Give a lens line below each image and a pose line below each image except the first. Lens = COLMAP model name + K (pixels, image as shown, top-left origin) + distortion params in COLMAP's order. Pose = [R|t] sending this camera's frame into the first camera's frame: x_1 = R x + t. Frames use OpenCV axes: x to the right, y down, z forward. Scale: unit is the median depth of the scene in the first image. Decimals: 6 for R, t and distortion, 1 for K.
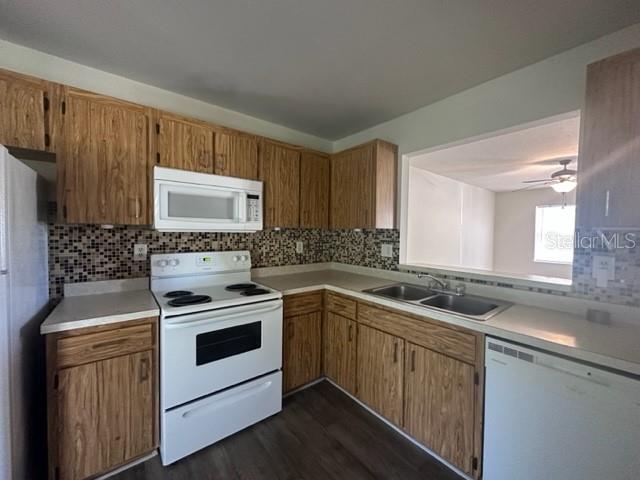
lens RADIAL K [[256.1, 0, 320.0], [0, 256.1, 240.0], [0, 0, 1]] dist [-0.003269, -0.000325]
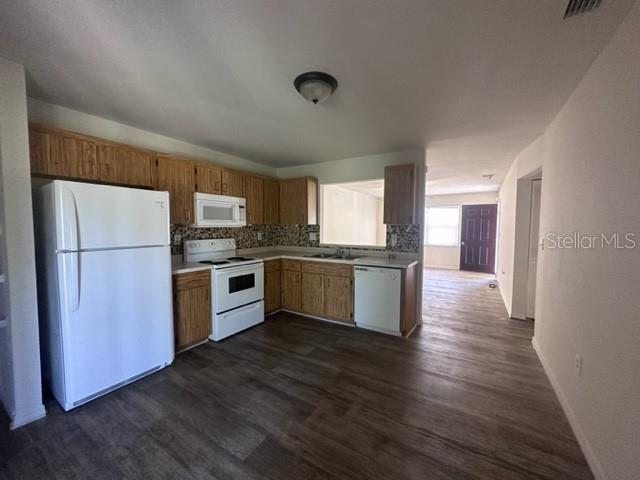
lens RADIAL K [[256.1, 0, 320.0], [0, 256.1, 240.0], [0, 0, 1]] dist [-0.003269, -0.000325]
pose [[0.943454, -0.027294, 0.330377, -0.358726], [0.018973, 0.999417, 0.028386, 0.019514], [-0.330959, -0.020513, 0.943422, -0.892206]]
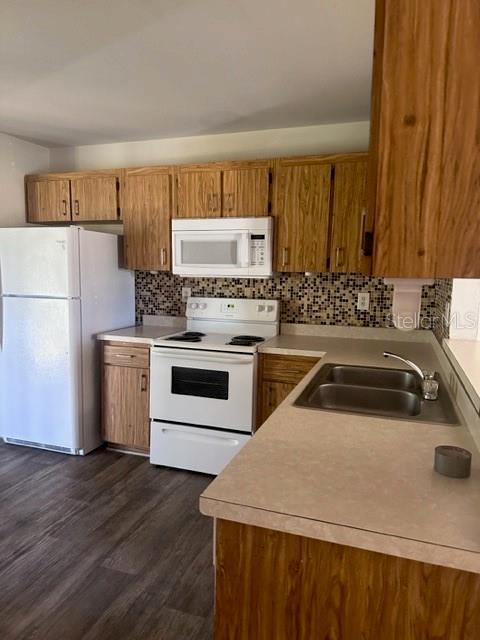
lens RADIAL K [[442.7, 0, 241.7], [0, 442.7, 327.2], [0, 0, 1]] dist [0.093741, -0.123999]
pose [[0.537719, 0.105116, -0.836545, 1.049717], [-0.033947, 0.994092, 0.103092, -0.019715], [0.842440, -0.027036, 0.538111, 0.145853]]
